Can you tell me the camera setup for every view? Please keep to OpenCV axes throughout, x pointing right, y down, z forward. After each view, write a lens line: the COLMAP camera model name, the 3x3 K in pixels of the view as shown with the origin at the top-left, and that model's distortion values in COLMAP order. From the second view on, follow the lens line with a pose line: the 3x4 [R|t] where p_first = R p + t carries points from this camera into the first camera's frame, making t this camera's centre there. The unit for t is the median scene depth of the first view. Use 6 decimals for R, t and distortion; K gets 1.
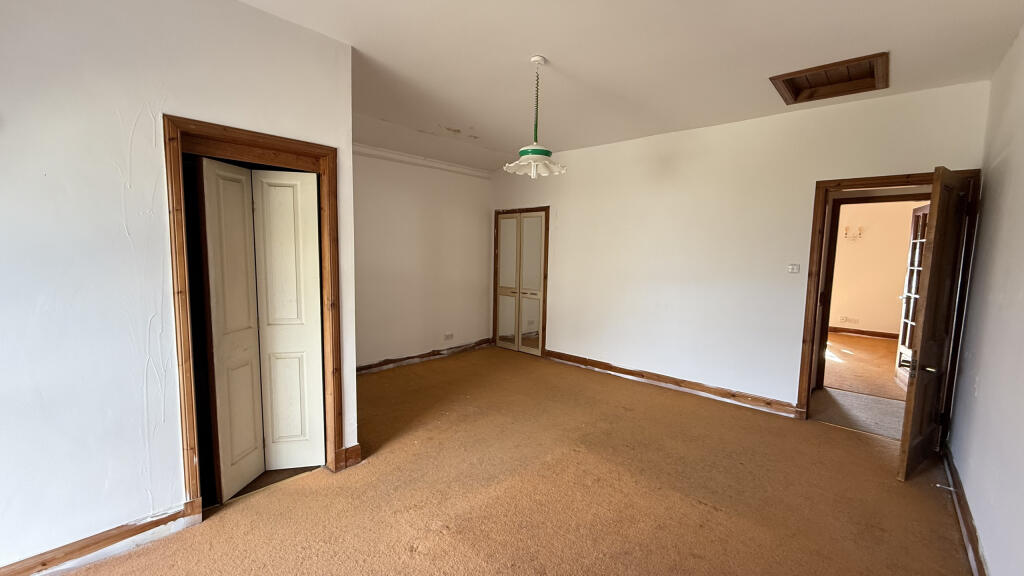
lens RADIAL K [[403.2, 0, 509.0], [0, 403.2, 286.5], [0, 0, 1]] dist [0.015672, -0.000406]
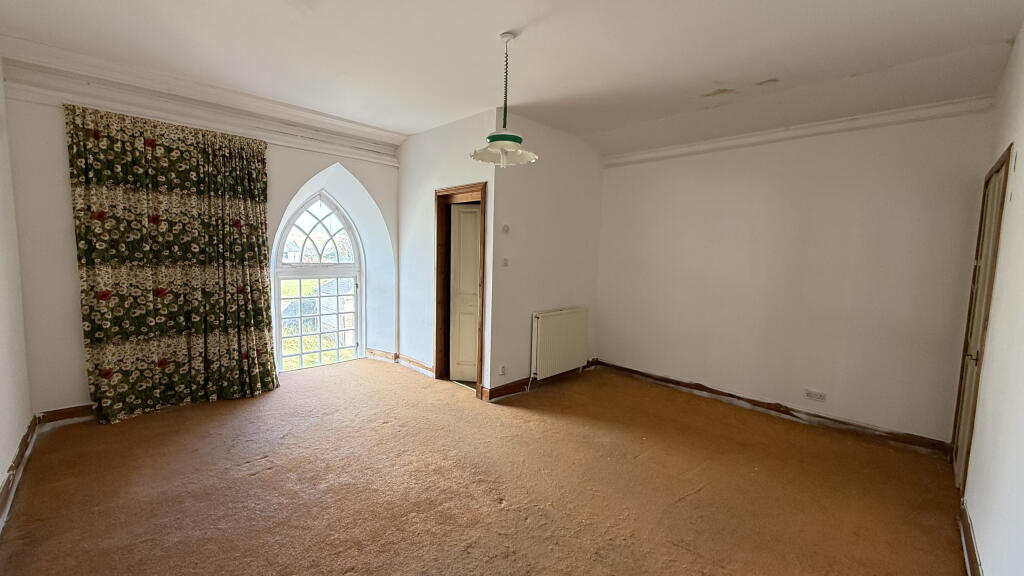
lens RADIAL K [[403.2, 0, 509.0], [0, 403.2, 286.5], [0, 0, 1]] dist [0.015672, -0.000406]
pose [[-0.028697, 0.065731, -0.997425, 0.561364], [-0.119567, 0.990446, 0.068711, -0.036113], [0.992411, 0.121231, -0.020564, 0.597710]]
